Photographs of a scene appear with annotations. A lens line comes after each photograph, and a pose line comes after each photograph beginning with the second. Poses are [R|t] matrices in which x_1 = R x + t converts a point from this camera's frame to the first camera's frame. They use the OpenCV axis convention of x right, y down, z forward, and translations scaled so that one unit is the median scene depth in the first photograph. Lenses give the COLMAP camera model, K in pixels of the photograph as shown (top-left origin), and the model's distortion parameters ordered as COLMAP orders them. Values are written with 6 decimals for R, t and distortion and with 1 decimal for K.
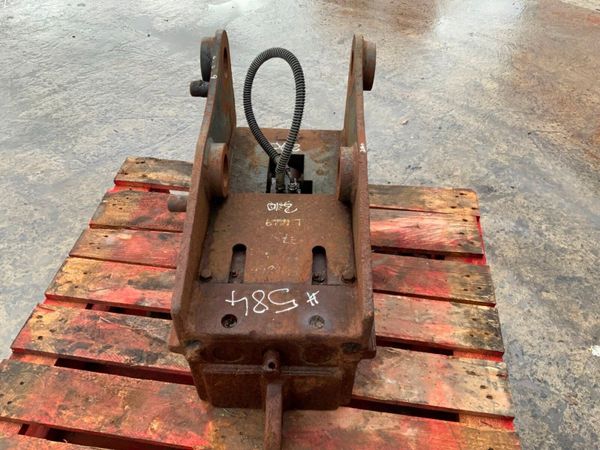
lens RADIAL K [[491.5, 0, 299.7], [0, 491.5, 227.6], [0, 0, 1]] dist [0.100060, -0.192513]
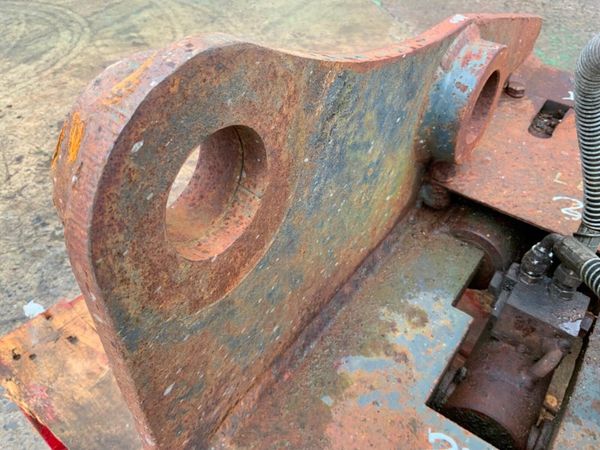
lens RADIAL K [[497.3, 0, 300.6], [0, 497.3, 227.4], [0, 0, 1]] dist [0.064716, -0.128295]
pose [[-0.826529, -0.402962, 0.393029, -0.004516], [0.382241, 0.110760, 0.917401, -0.483492], [-0.413210, 0.908490, 0.062483, 0.963224]]
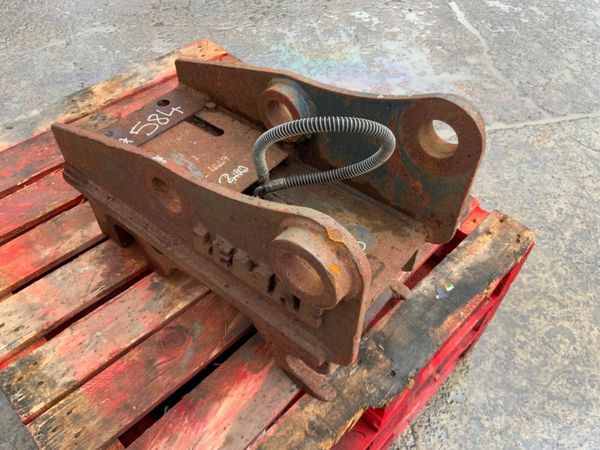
lens RADIAL K [[495.4, 0, 299.4], [0, 495.4, 229.3], [0, 0, 1]] dist [0.062379, -0.129687]
pose [[-0.604420, 0.576762, -0.549565, 0.392816], [-0.589059, 0.140887, 0.795714, -0.722878], [0.536364, 0.804671, 0.254592, 0.810376]]
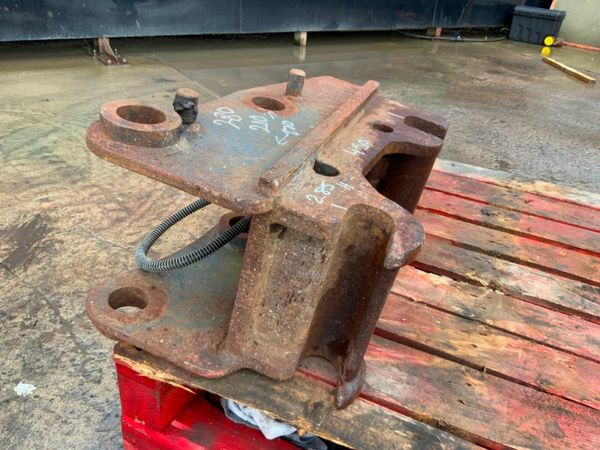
lens RADIAL K [[495.4, 0, 299.4], [0, 495.4, 229.3], [0, 0, 1]] dist [0.062379, -0.129687]
pose [[-0.946375, -0.228745, 0.228146, 0.061419], [0.157531, 0.289812, 0.944030, -0.789256], [-0.282061, 0.929346, -0.238236, 1.200758]]
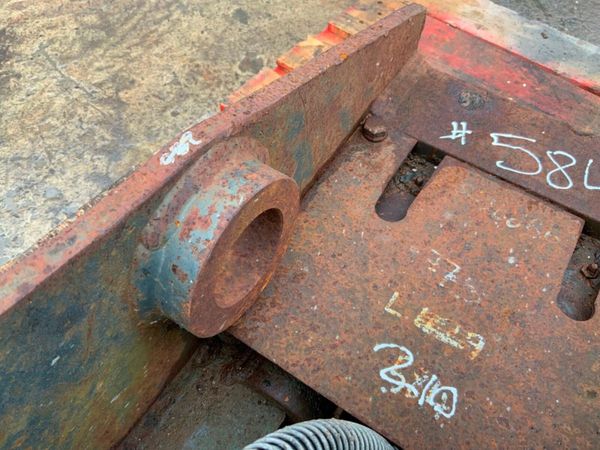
lens RADIAL K [[503.3, 0, 297.5], [0, 503.3, 223.5], [0, 0, 1]] dist [0.055454, -0.124312]
pose [[-0.849943, -0.444496, 0.282879, -0.017855], [0.365170, -0.109951, 0.924425, -0.319447], [-0.379800, 0.889008, 0.255768, 0.757376]]
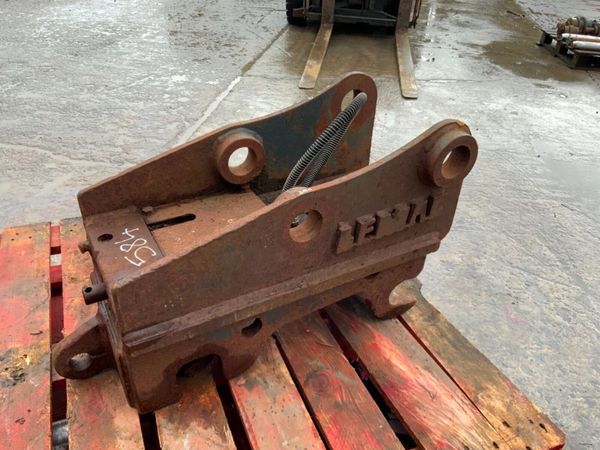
lens RADIAL K [[497.3, 0, 300.6], [0, 497.3, 227.4], [0, 0, 1]] dist [0.064716, -0.128295]
pose [[0.510236, 0.483835, -0.711030, 0.630689], [-0.640814, 0.765276, 0.060899, -0.129485], [0.573599, 0.424565, 0.700520, 0.325078]]
